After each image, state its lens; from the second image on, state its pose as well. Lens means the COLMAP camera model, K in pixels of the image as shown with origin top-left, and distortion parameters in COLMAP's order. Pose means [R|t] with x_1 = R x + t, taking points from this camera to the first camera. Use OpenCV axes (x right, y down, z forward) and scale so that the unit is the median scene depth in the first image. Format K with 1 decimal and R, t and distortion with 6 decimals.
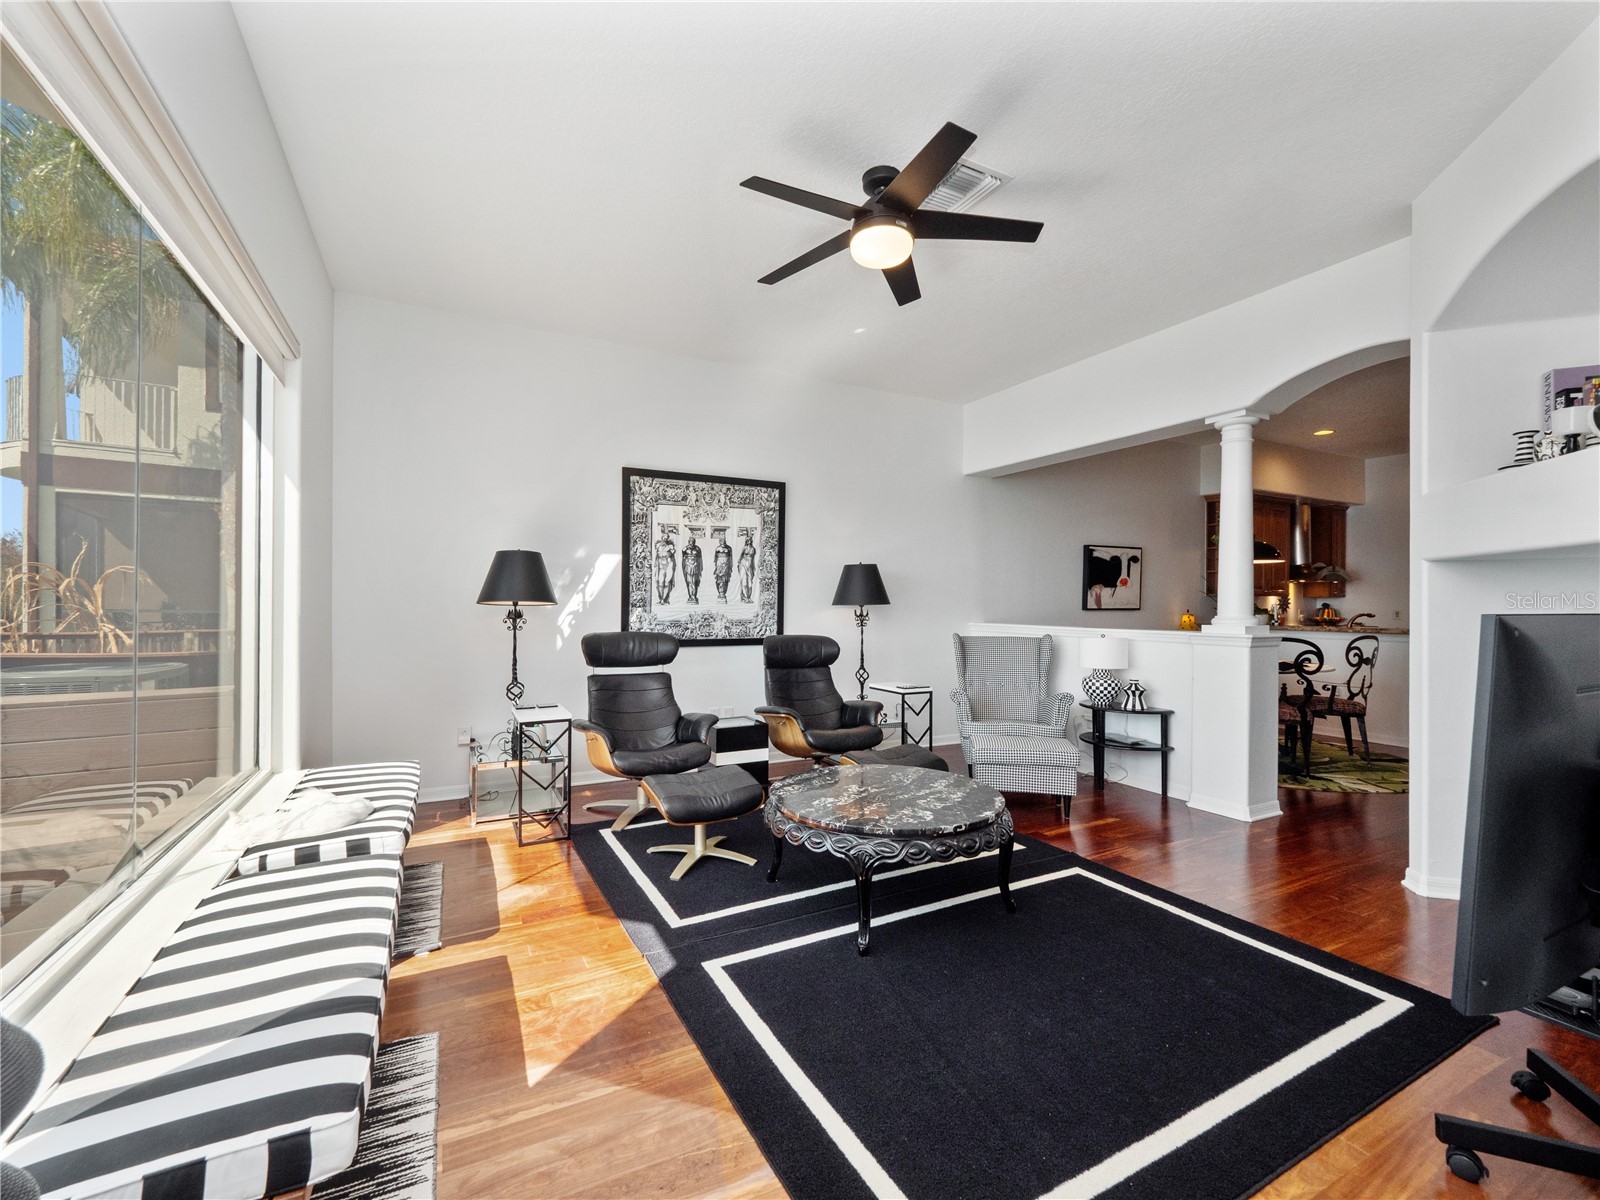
lens RADIAL K [[665.3, 0, 799.1], [0, 665.3, 606.9], [0, 0, 1]] dist [0.002716, -0.009655]
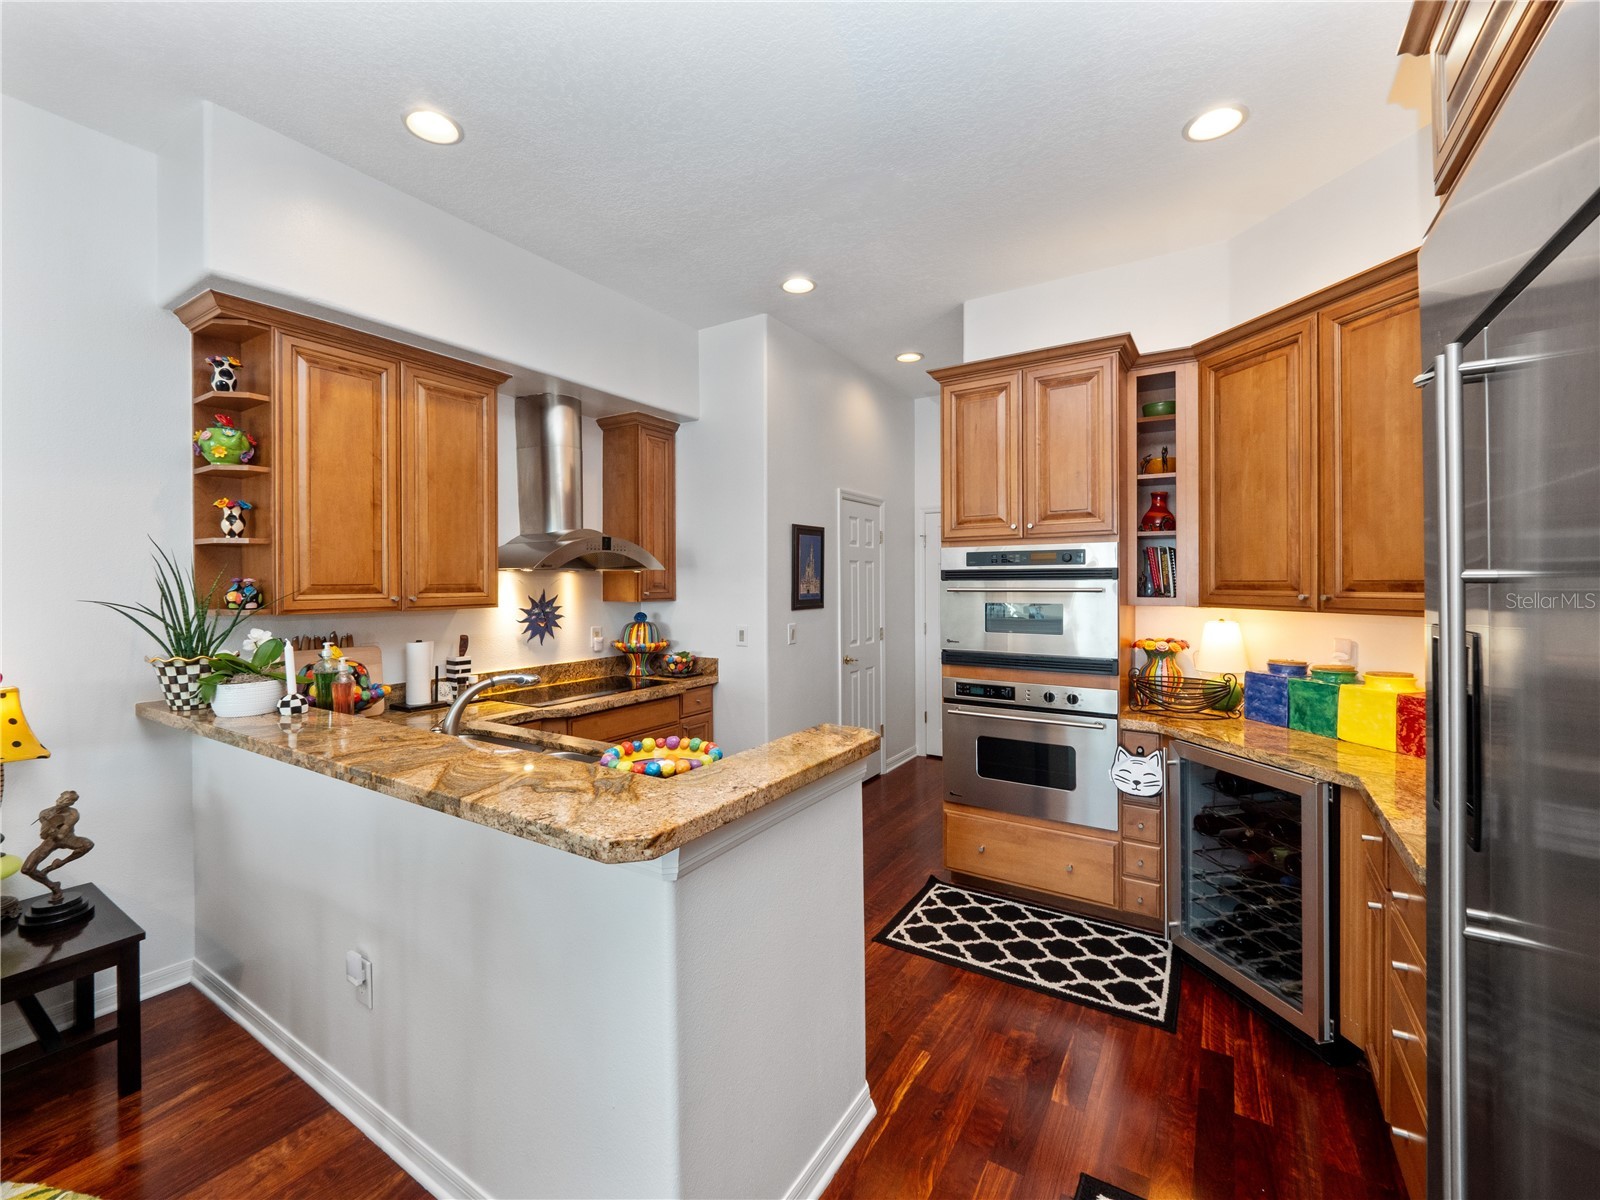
lens RADIAL K [[650.3, 0, 801.0], [0, 650.3, 581.2], [0, 0, 1]] dist [0.009486, -0.016255]
pose [[0.858733, -0.008728, 0.512348, 0.770256], [0.011456, 0.999932, -0.002168, -0.031340], [-0.512295, 0.007732, 0.858775, 0.620746]]
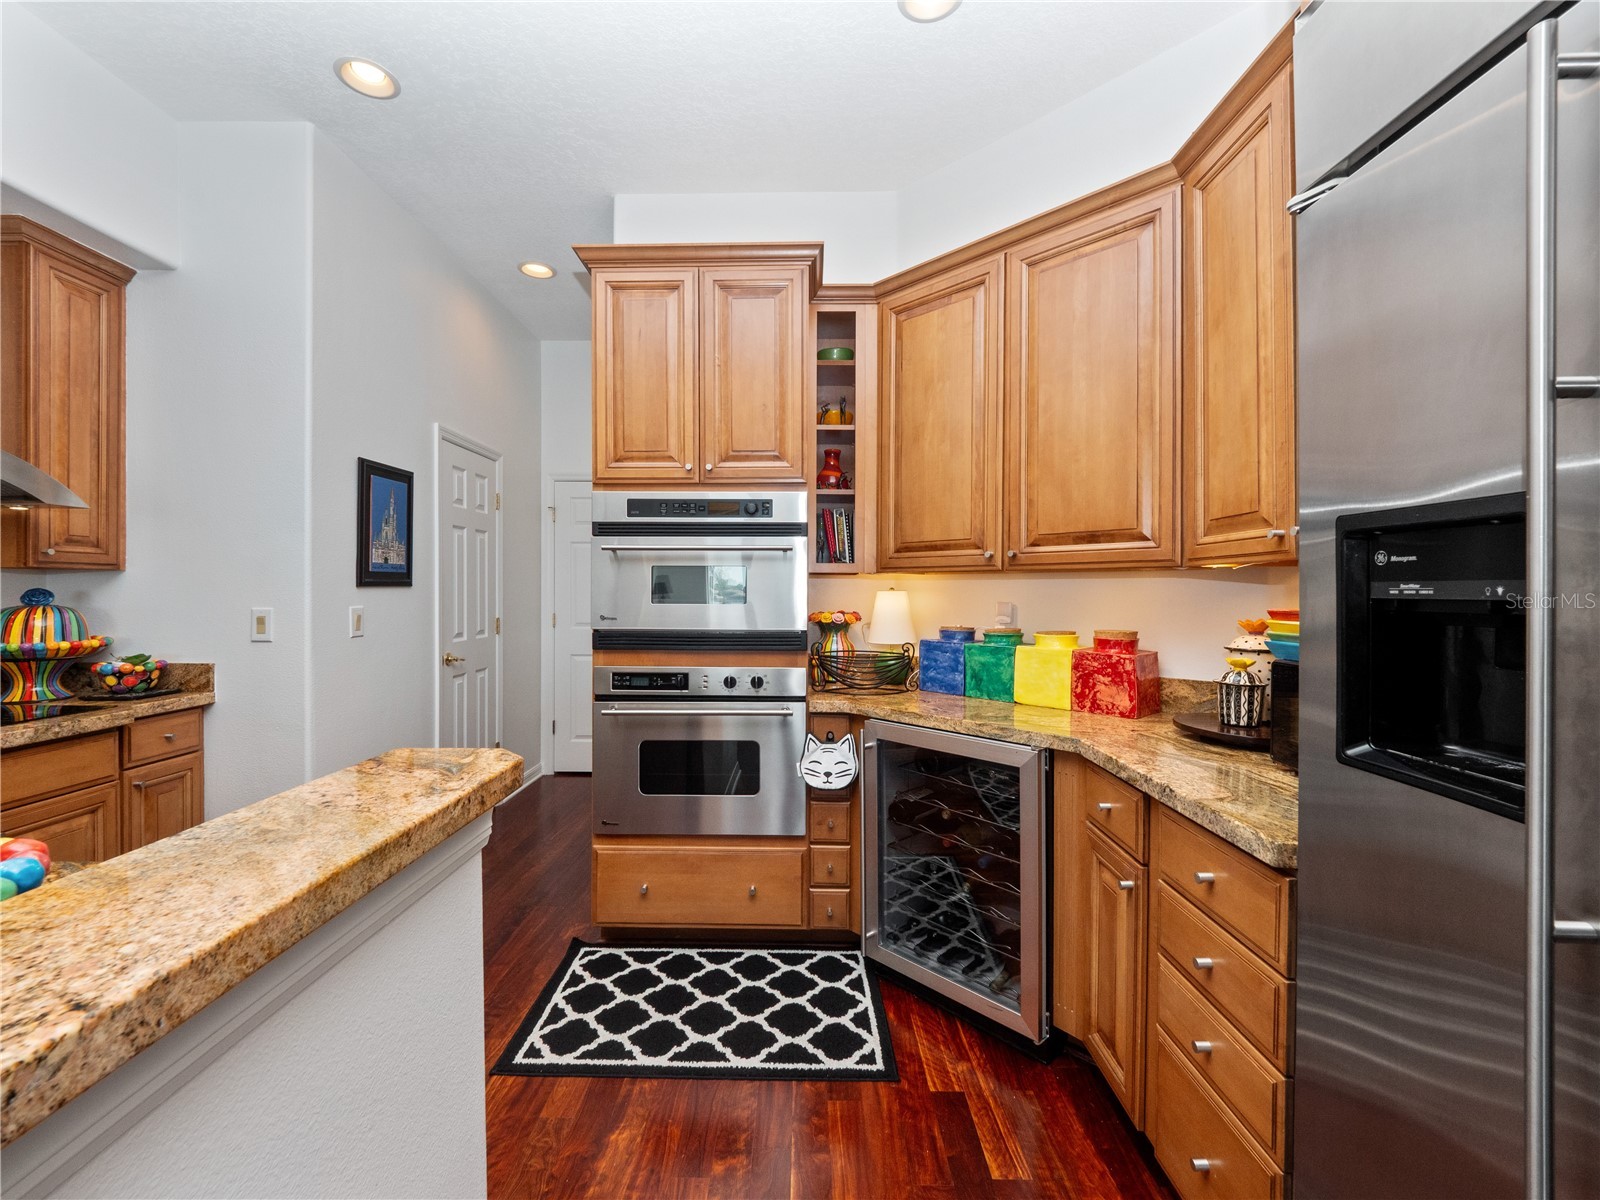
lens RADIAL K [[642.6, 0, 764.3], [0, 642.6, 593.5], [0, 0, 1]] dist [0.009119, -0.008518]
pose [[0.483372, -0.007651, 0.875382, 0.838123], [0.005130, 0.999969, 0.005907, -0.004598], [-0.875400, 0.001636, 0.483396, 0.719914]]
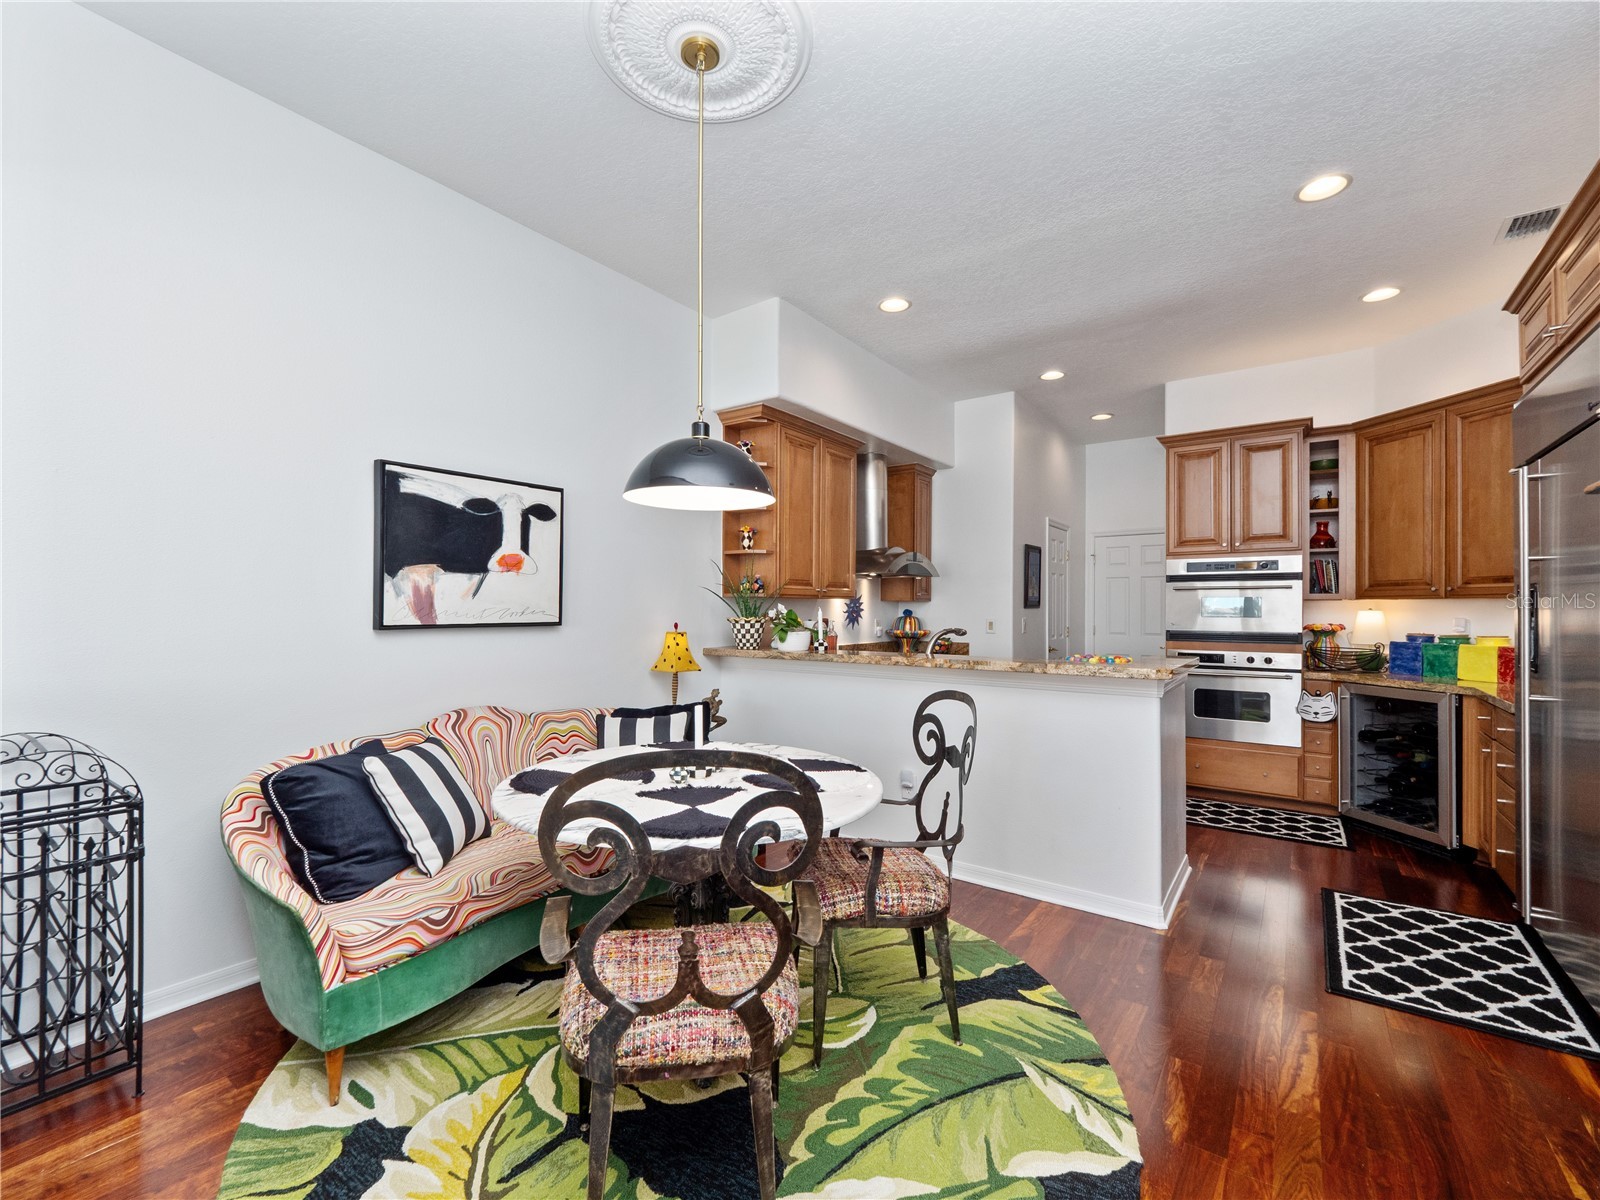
lens RADIAL K [[665.3, 0, 799.1], [0, 665.3, 606.9], [0, 0, 1]] dist [0.002716, -0.009655]
pose [[0.890432, -0.000291, 0.455116, 0.460884], [0.003400, 0.999976, -0.006012, -0.005047], [-0.455103, 0.006901, 0.890412, 0.533122]]
